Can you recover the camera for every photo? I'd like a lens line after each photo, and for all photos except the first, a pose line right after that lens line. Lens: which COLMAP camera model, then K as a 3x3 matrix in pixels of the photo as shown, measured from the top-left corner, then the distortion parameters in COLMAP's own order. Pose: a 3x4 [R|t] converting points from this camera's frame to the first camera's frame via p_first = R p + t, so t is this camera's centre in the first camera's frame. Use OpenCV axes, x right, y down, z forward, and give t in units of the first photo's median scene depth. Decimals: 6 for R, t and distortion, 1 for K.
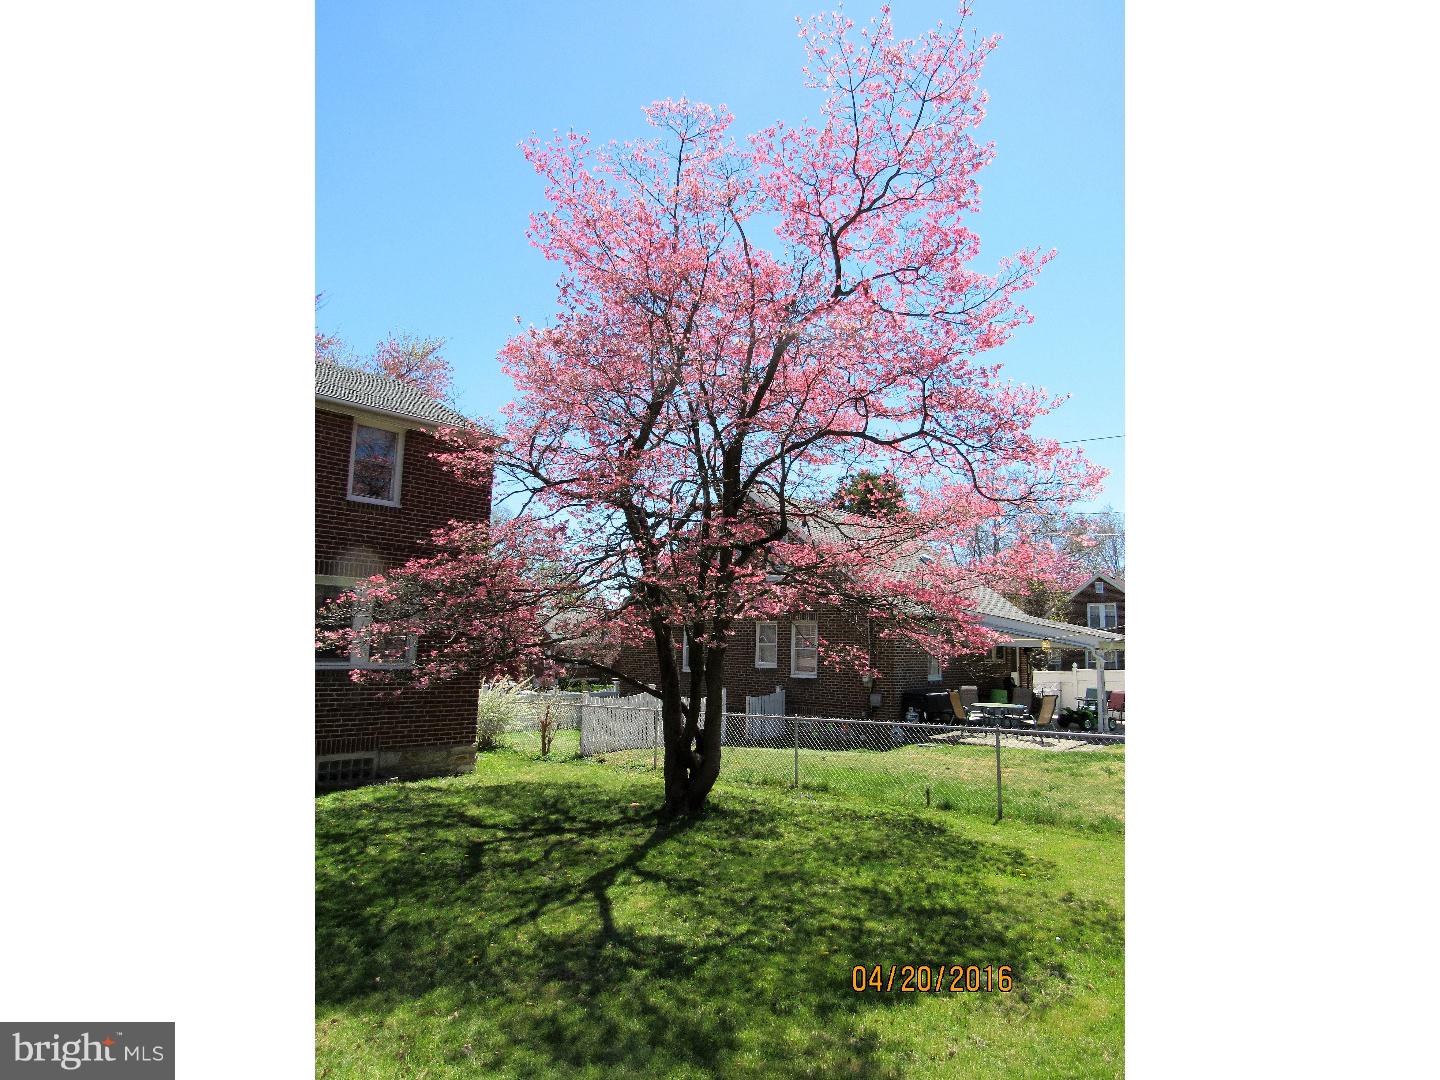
lens RADIAL K [[776.7, 0, 720.0], [0, 776.7, 540.0], [0, 0, 1]] dist [-0.027690, -0.000086]
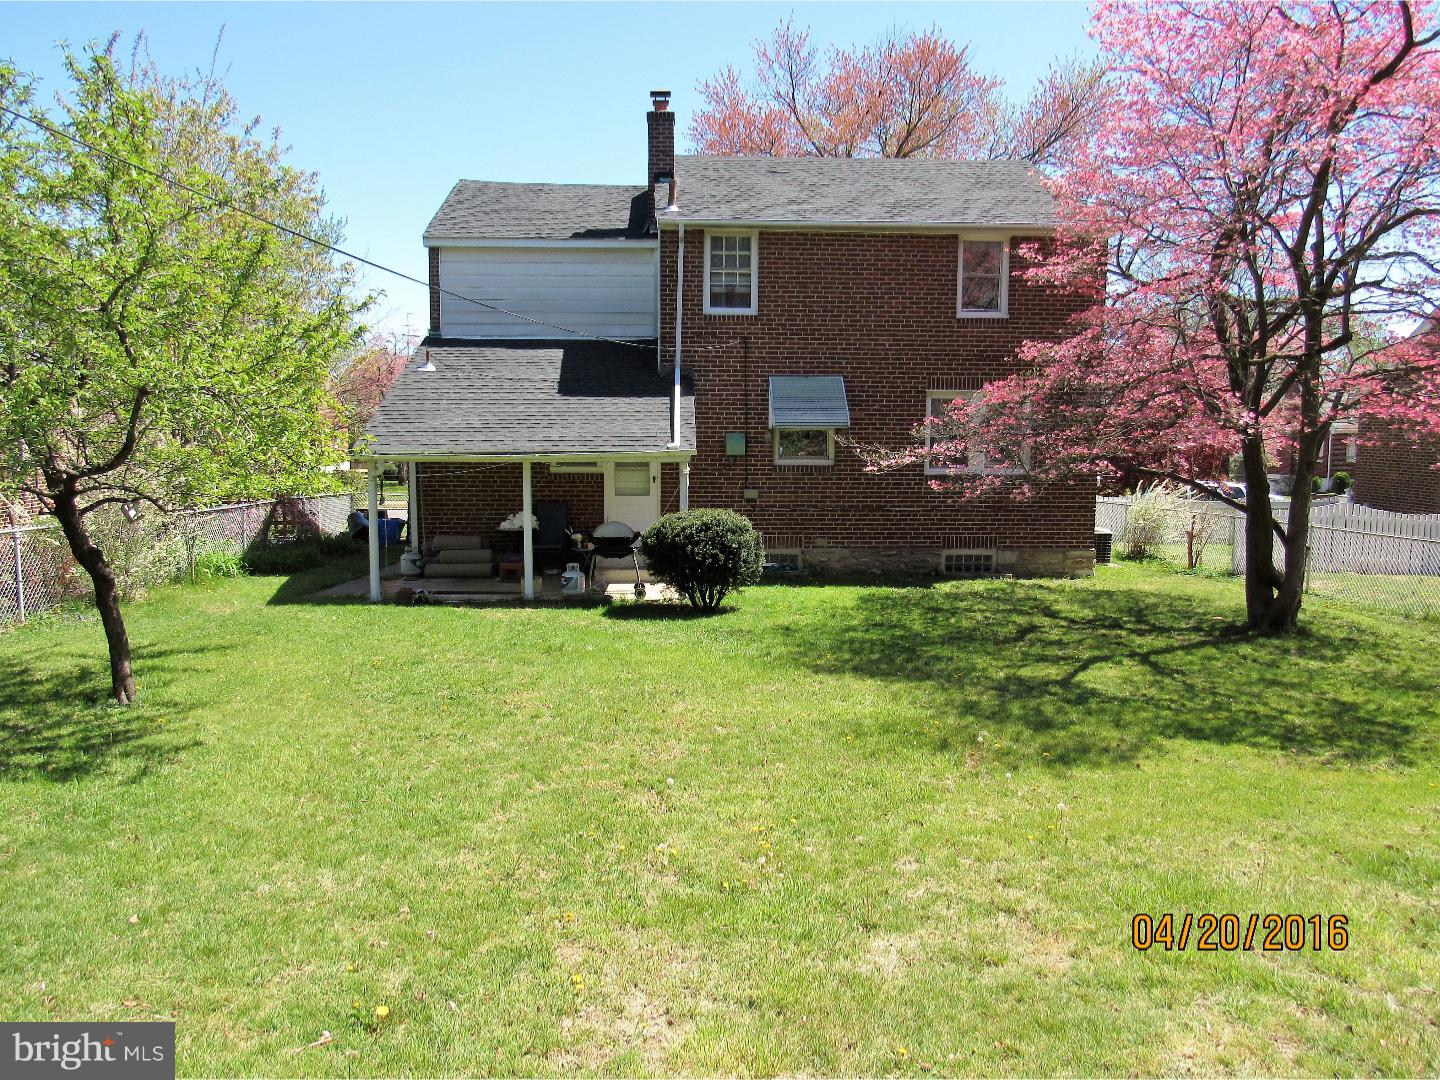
lens RADIAL K [[1034.0, 0, 720.0], [0, 1034.0, 540.0], [0, 0, 1]] dist [-0.026717, 0.000879]
pose [[0.711417, 0.064064, -0.699844, 0.314951], [0.106471, 0.974516, 0.197439, -0.072130], [0.694658, -0.214975, 0.686466, -0.283891]]
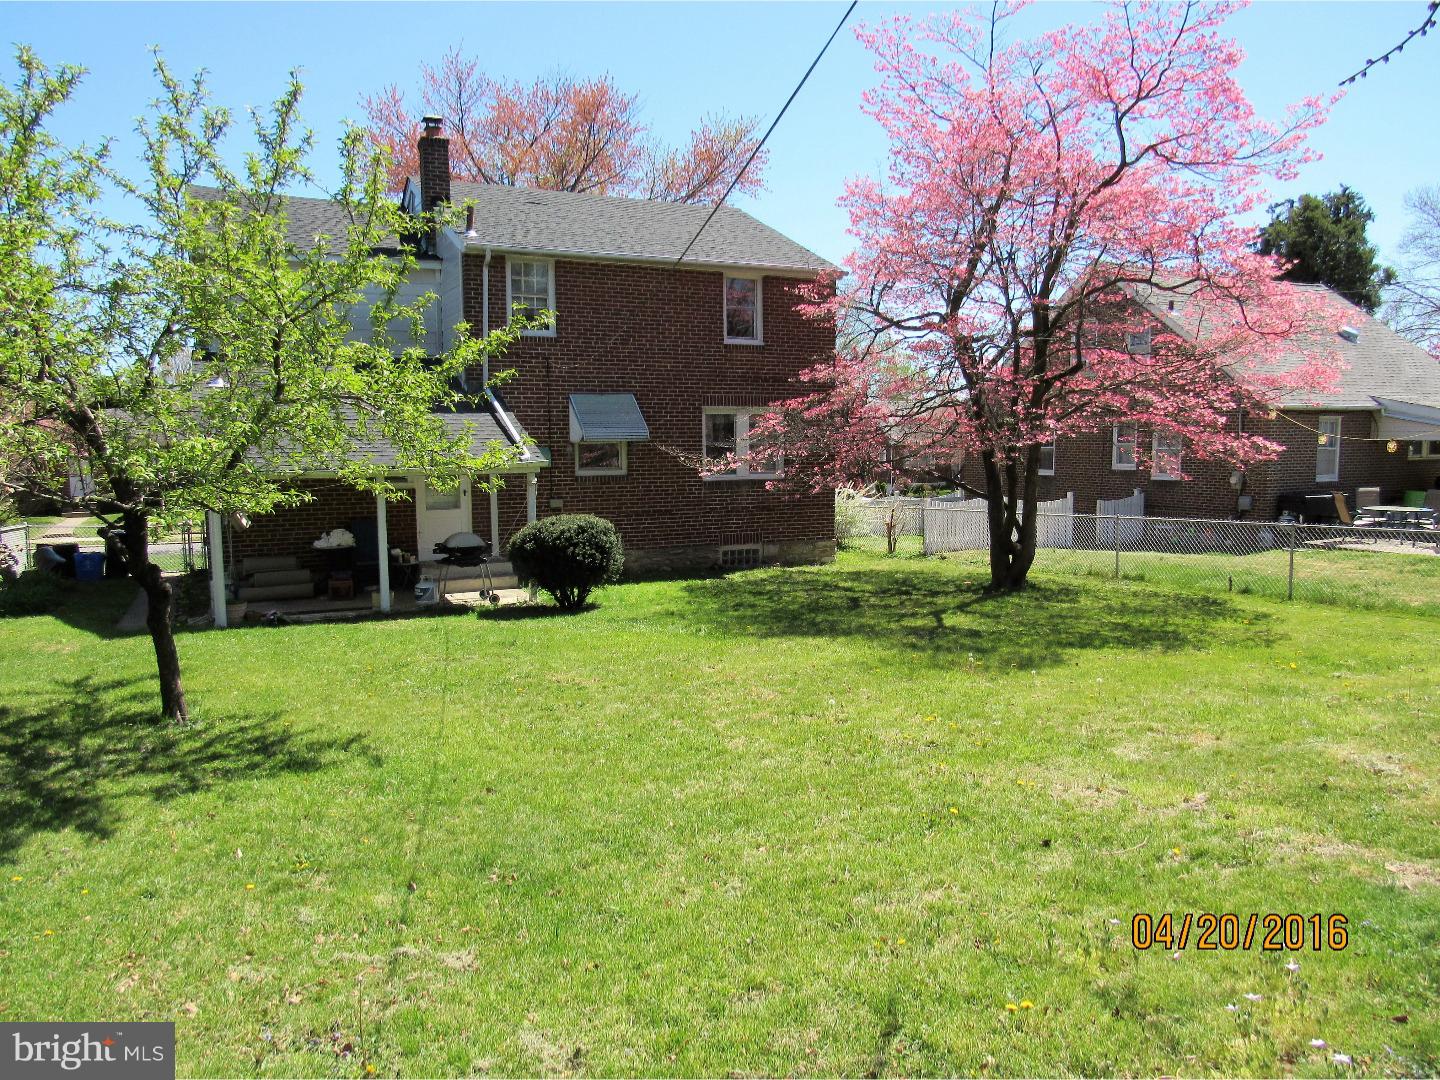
lens RADIAL K [[1034.0, 0, 720.0], [0, 1034.0, 540.0], [0, 0, 1]] dist [-0.026717, 0.000879]
pose [[0.932480, 0.006290, -0.361168, 0.109604], [0.076874, 0.973489, 0.215431, -0.107873], [0.352948, -0.228649, 0.907275, -0.591965]]
